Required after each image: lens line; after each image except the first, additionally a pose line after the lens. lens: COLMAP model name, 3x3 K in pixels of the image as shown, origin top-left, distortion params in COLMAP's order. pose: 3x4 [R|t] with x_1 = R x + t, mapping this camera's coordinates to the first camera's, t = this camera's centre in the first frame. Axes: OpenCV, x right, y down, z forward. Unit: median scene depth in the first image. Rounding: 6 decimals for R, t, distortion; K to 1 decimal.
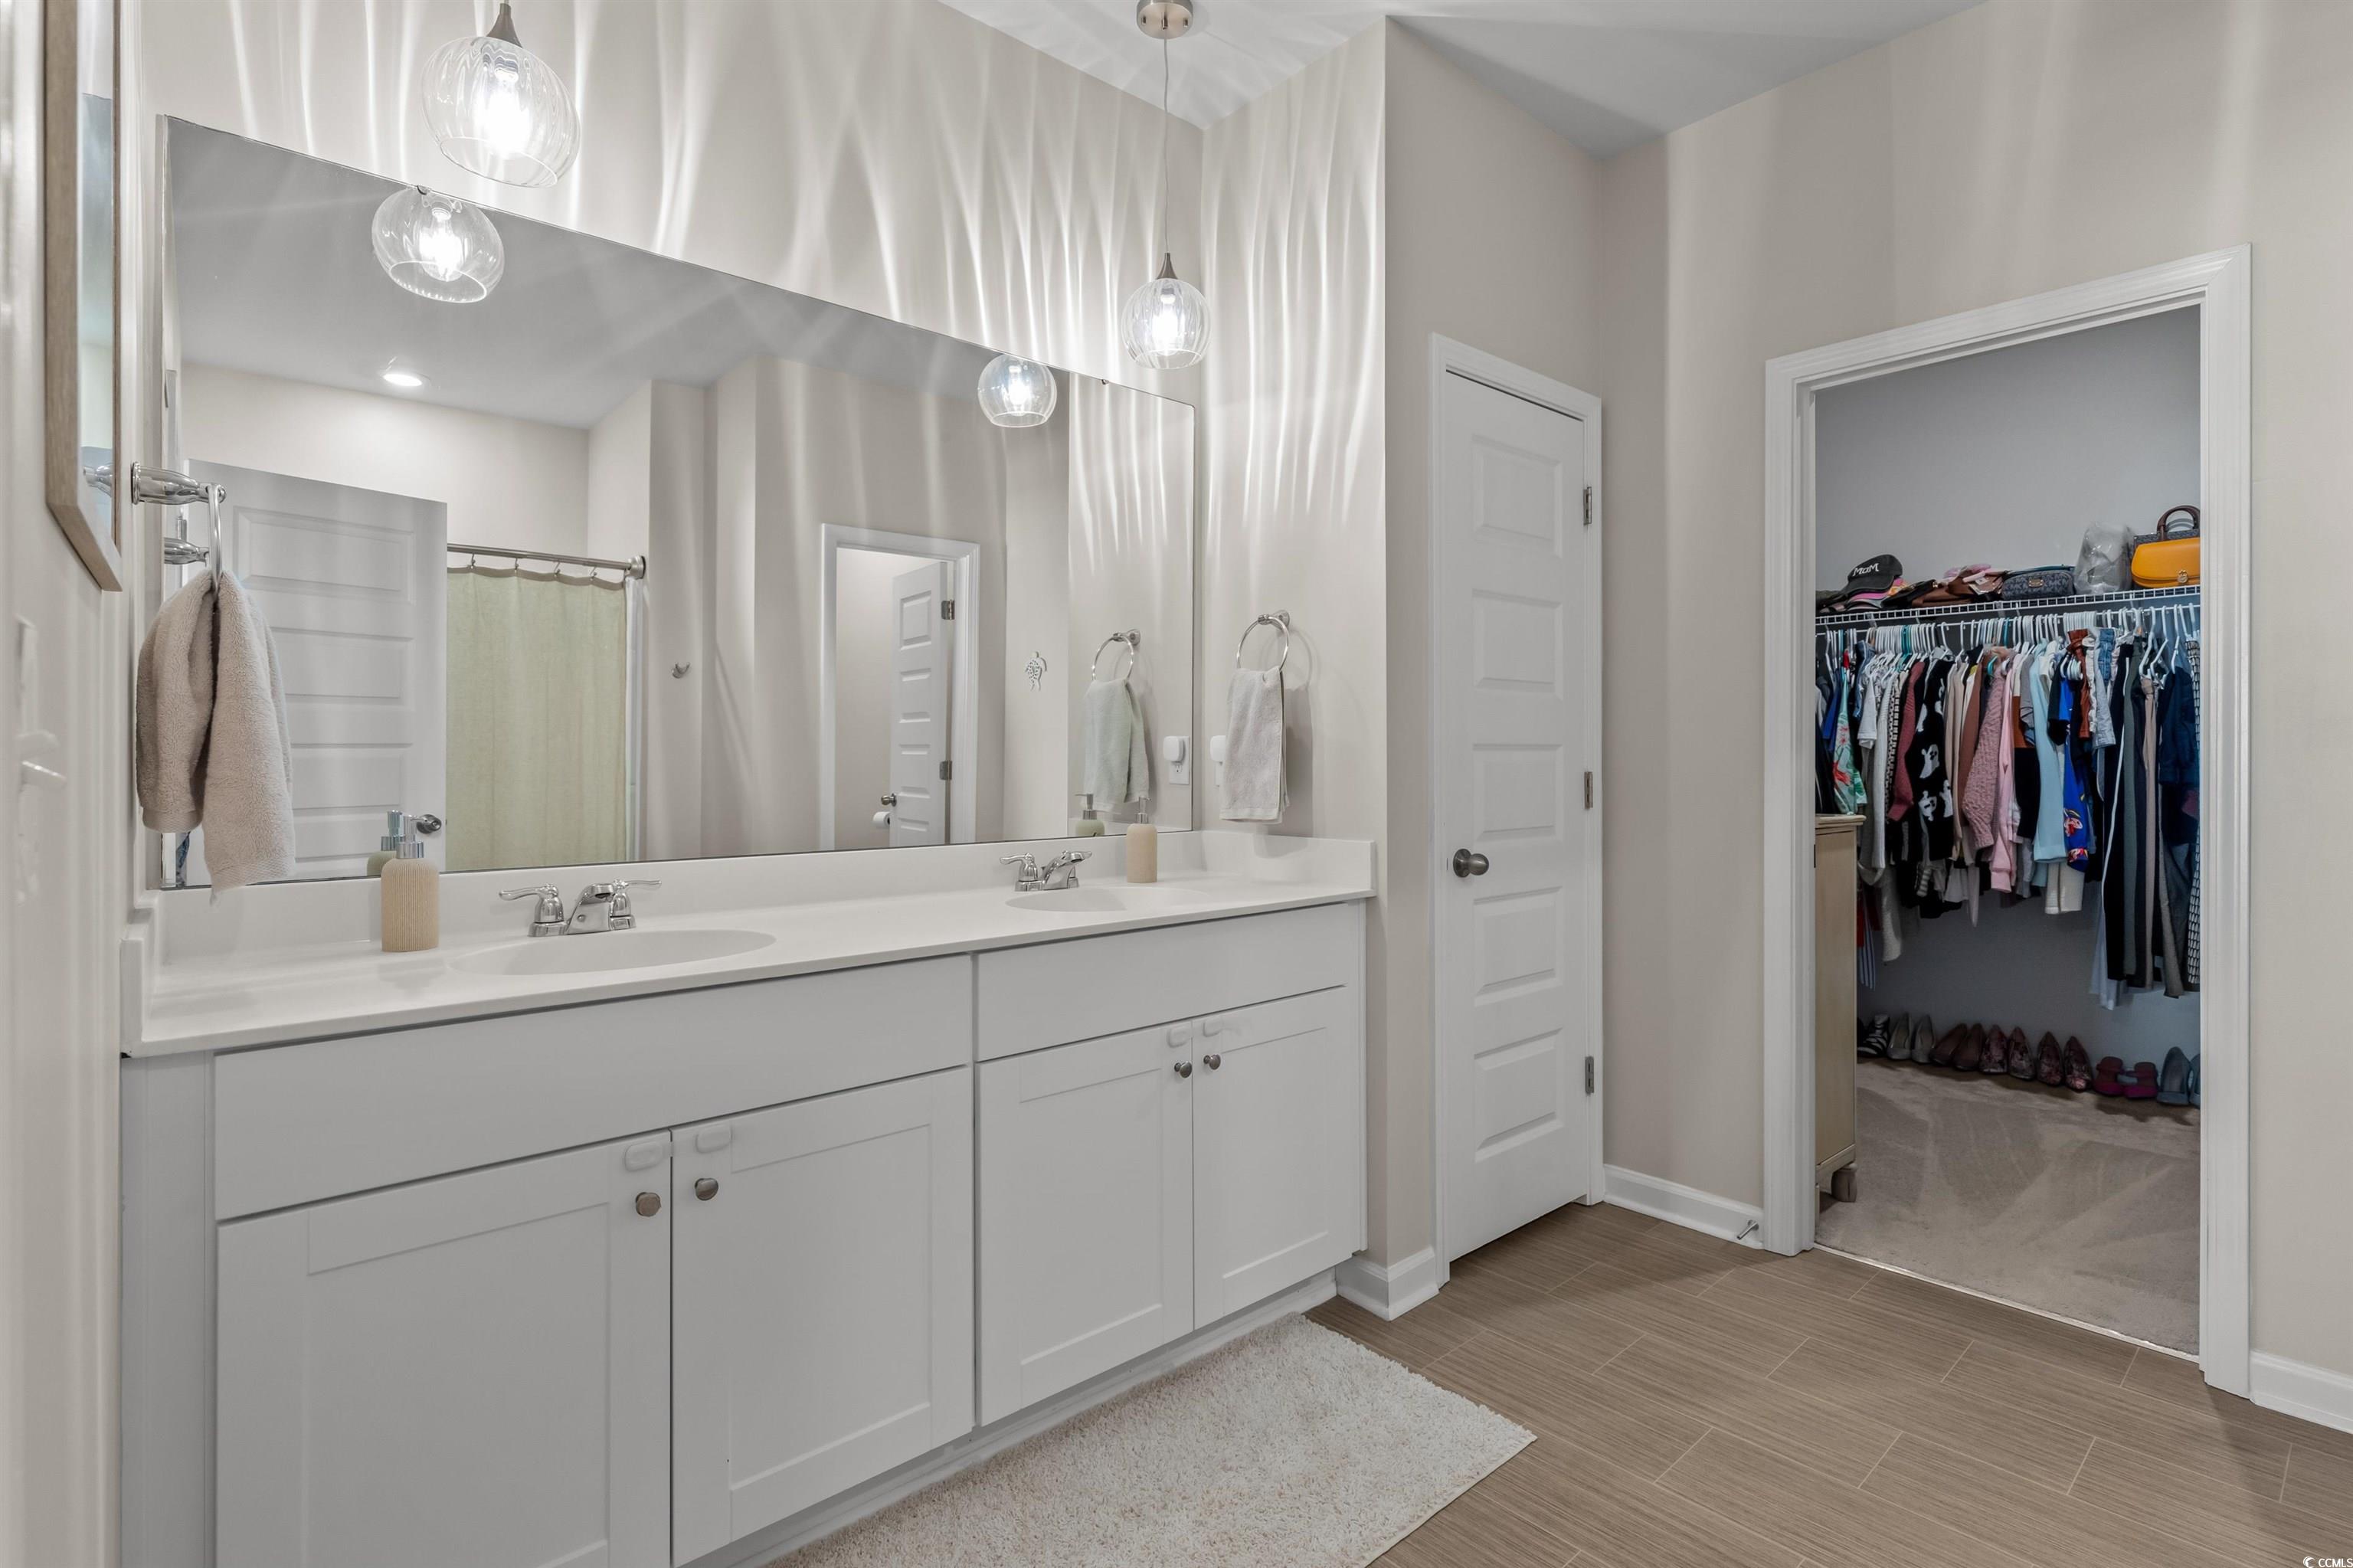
lens RADIAL K [[1119.6, 0, 1180.5], [0, 1119.6, 748.7], [0, 0, 1]] dist [0.000645, 0.000009]
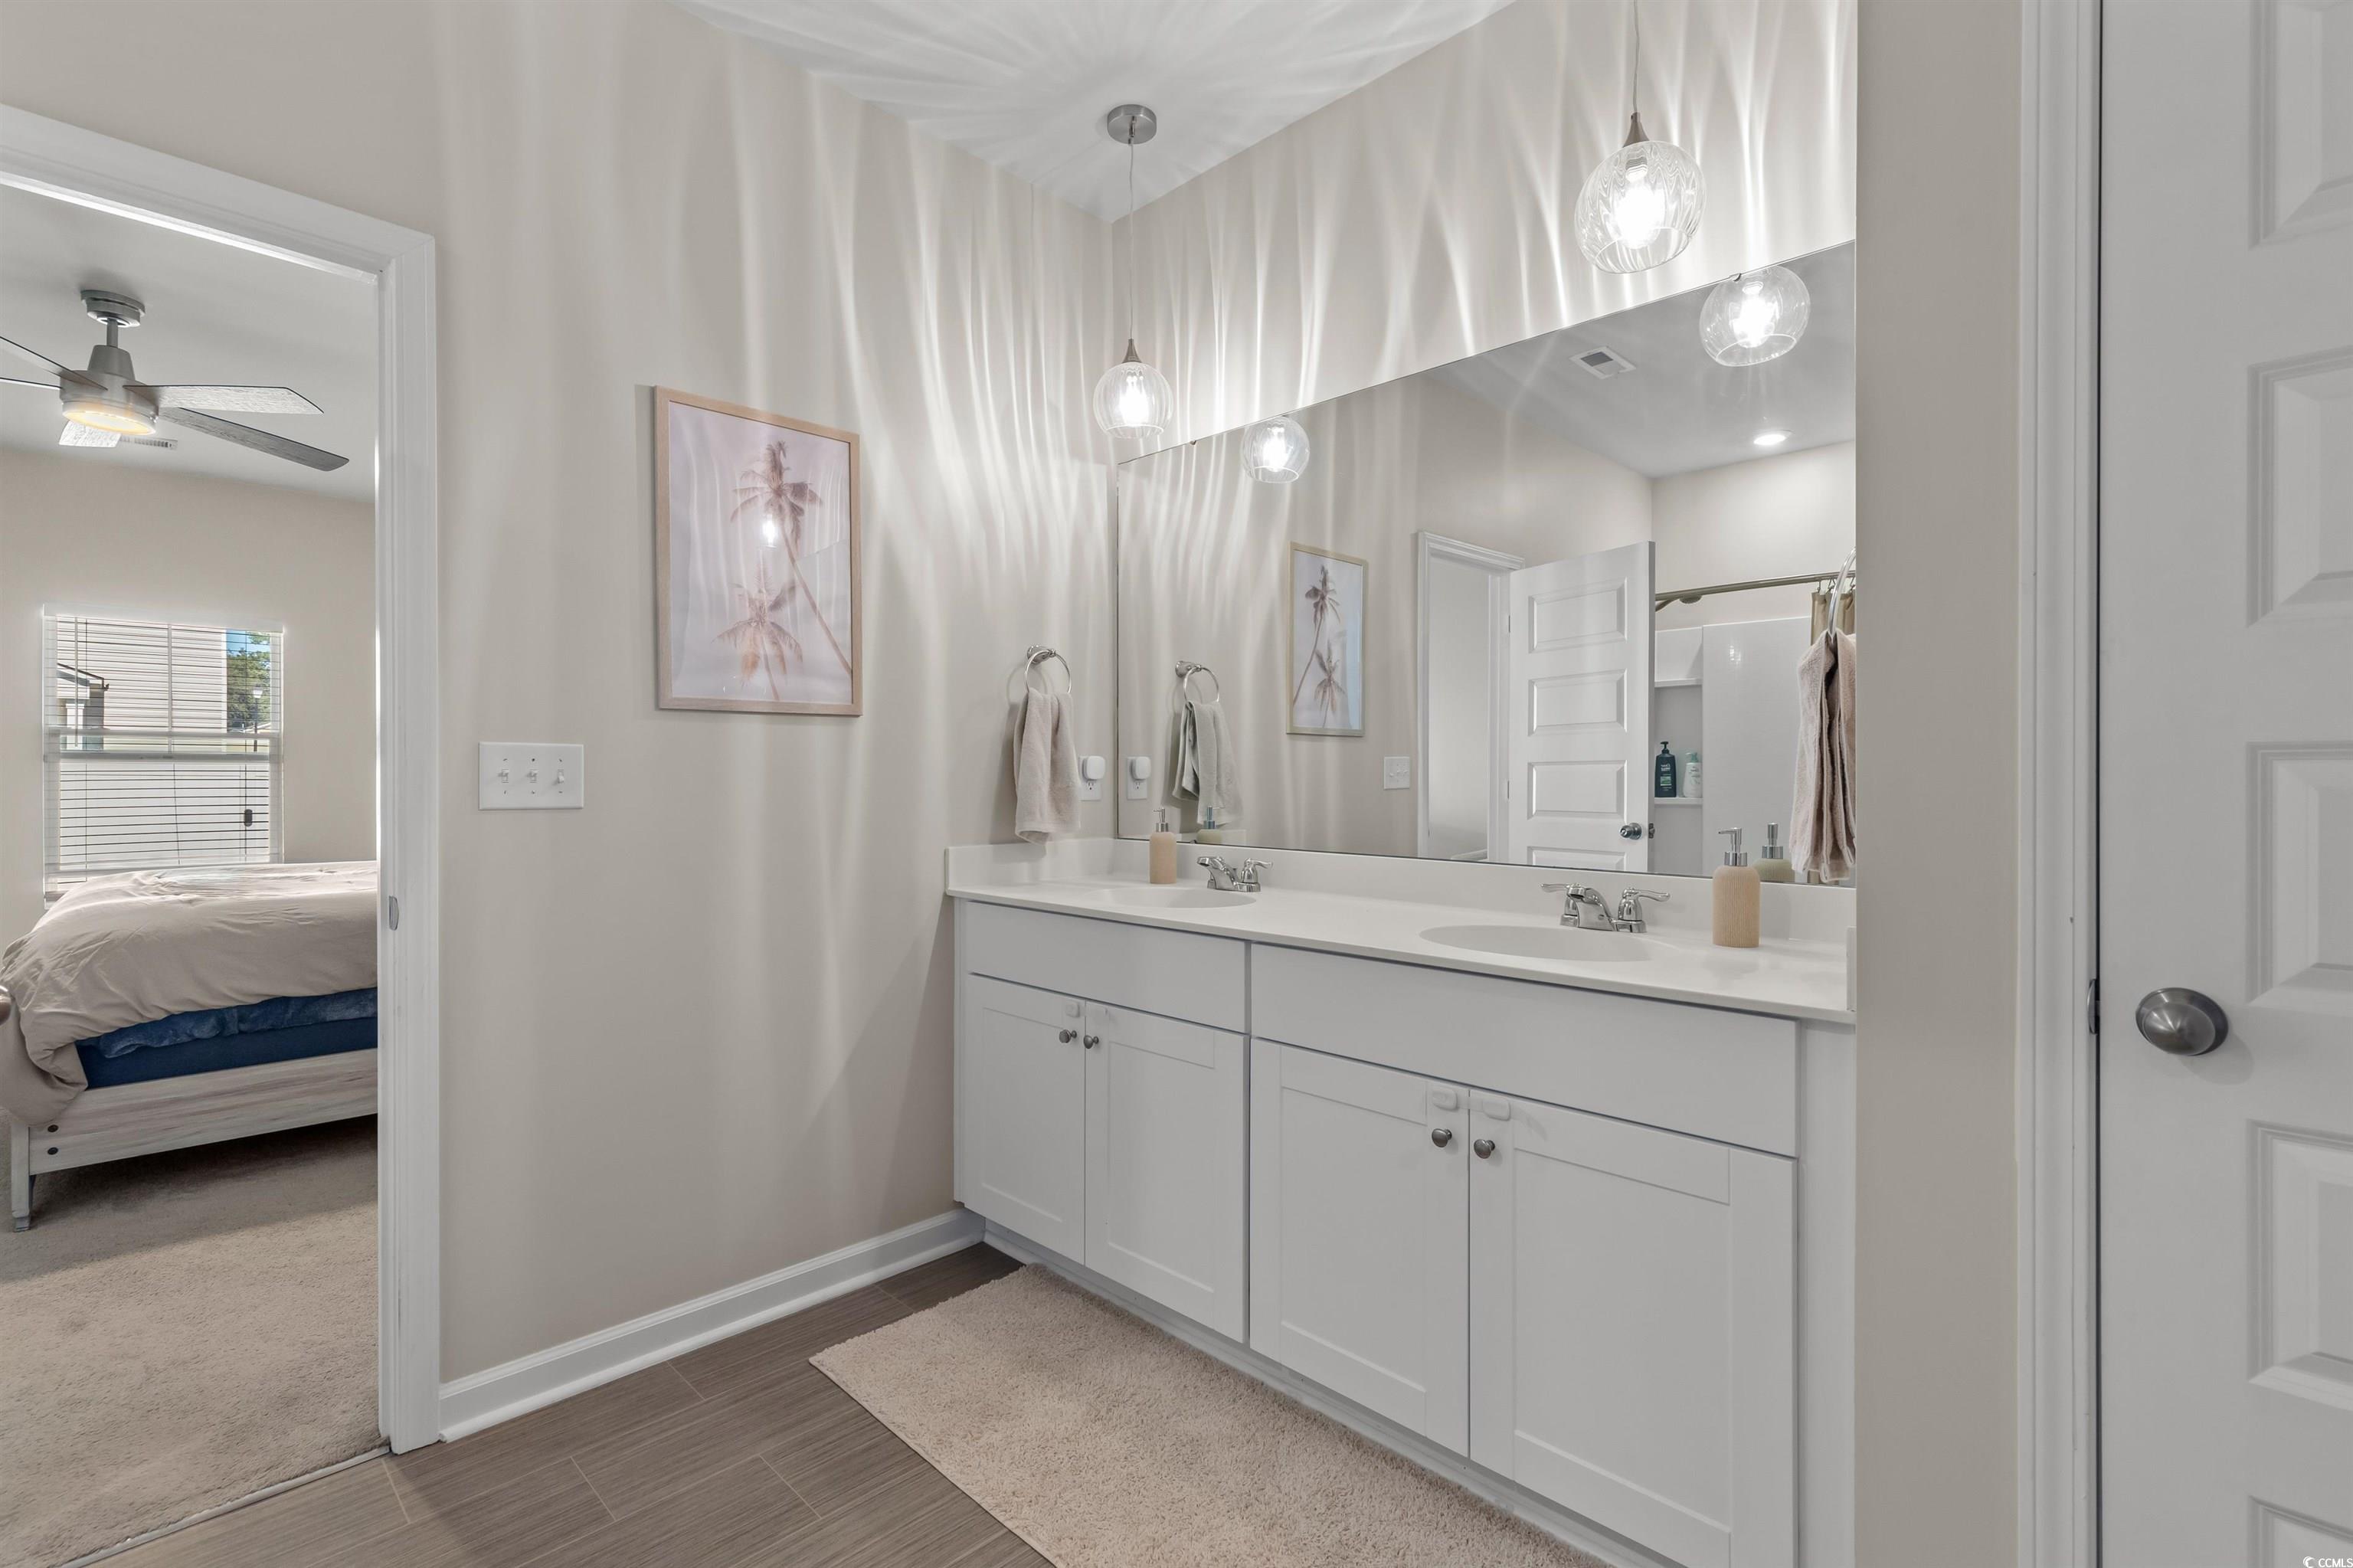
lens RADIAL K [[1089.2, 0, 1181.6], [0, 1089.2, 773.5], [0, 0, 1]] dist [0.013774, -0.000067]
pose [[0.064809, 0.002216, -0.997895, 0.796313], [0.007216, 0.999970, 0.002689, 0.001408], [0.997872, -0.007375, 0.064791, 0.714522]]
